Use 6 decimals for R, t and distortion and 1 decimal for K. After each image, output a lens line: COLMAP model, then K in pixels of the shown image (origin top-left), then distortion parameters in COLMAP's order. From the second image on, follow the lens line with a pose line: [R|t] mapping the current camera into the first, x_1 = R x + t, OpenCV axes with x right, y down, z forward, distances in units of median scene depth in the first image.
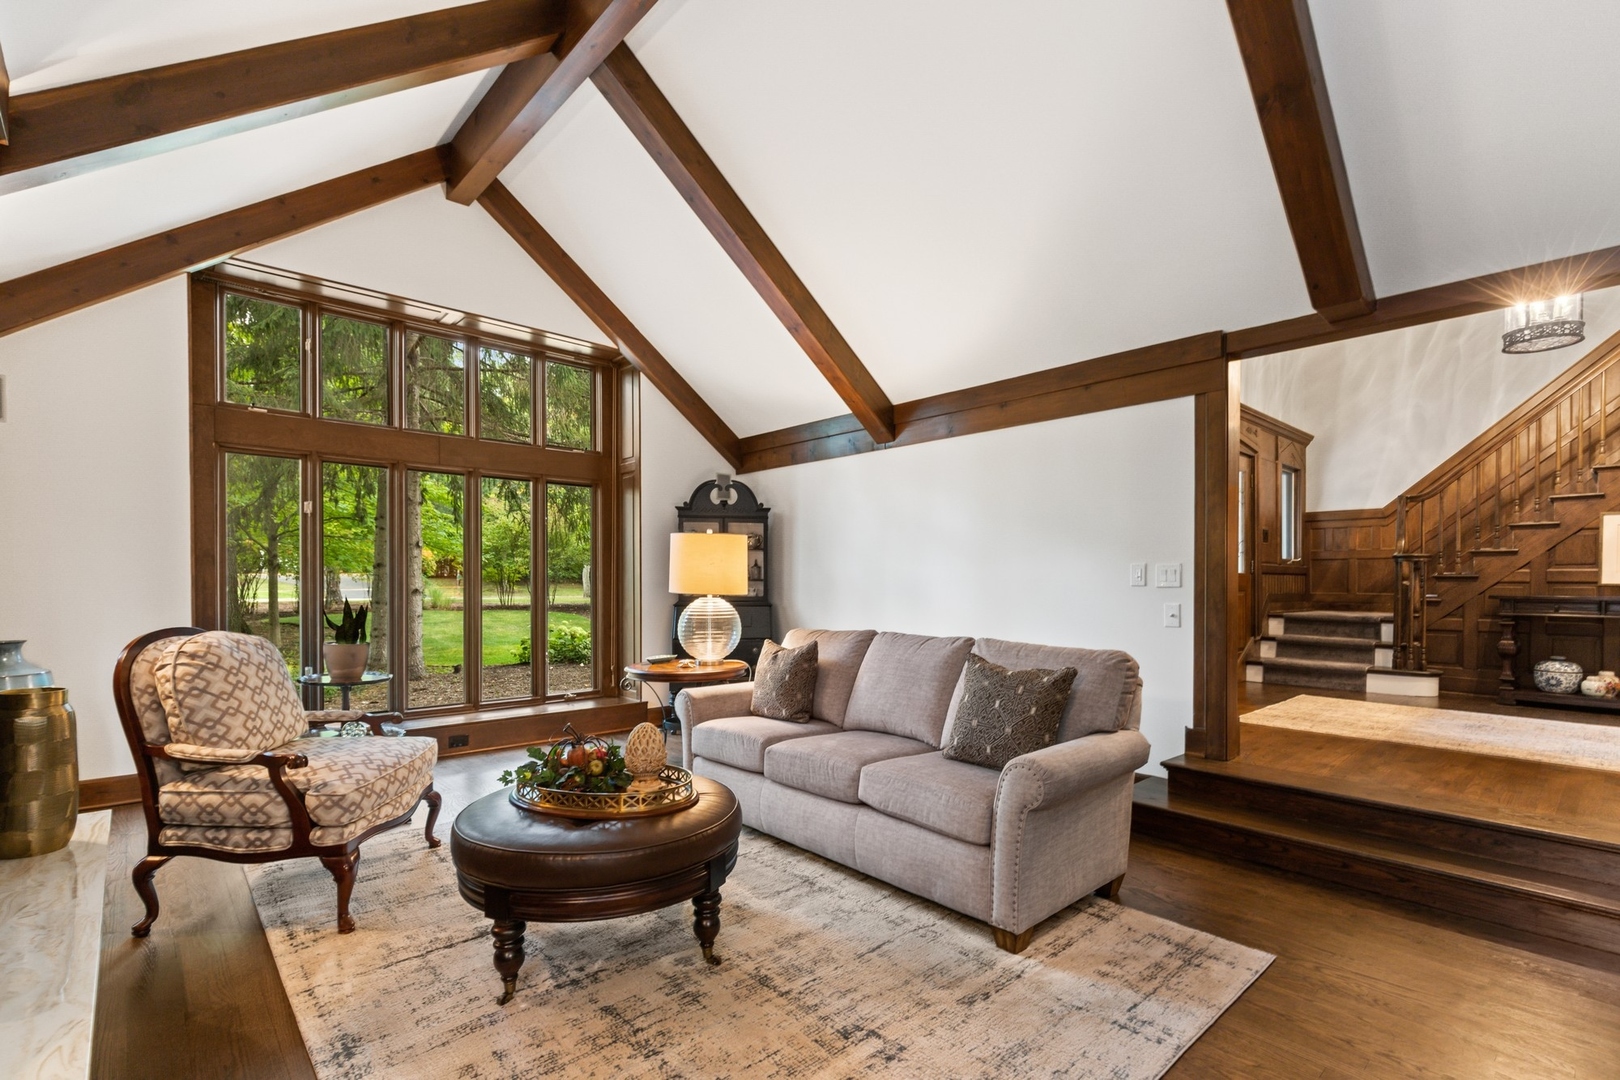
lens RADIAL K [[752.8, 0, 815.0], [0, 752.8, 584.3], [0, 0, 1]] dist [0.002320, 0.000260]
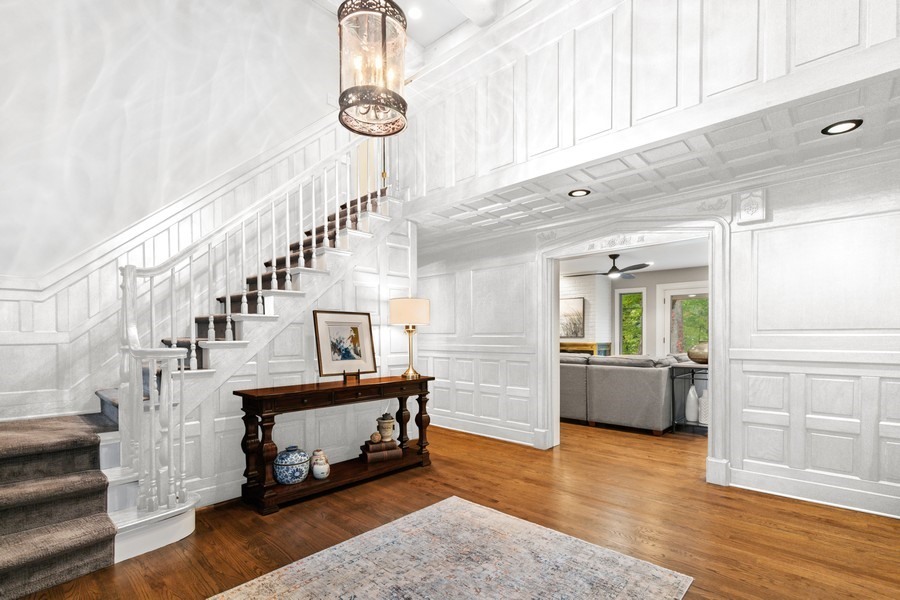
lens RADIAL K [[418.4, 0, 450.4], [0, 418.4, 345.7], [0, 0, 1]] dist [0.001459, 0.000248]
pose [[-0.083657, -0.024751, 0.996187, 0.265813], [0.008767, 0.999635, 0.025573, -0.036548], [-0.996456, 0.010873, -0.083409, 0.551883]]
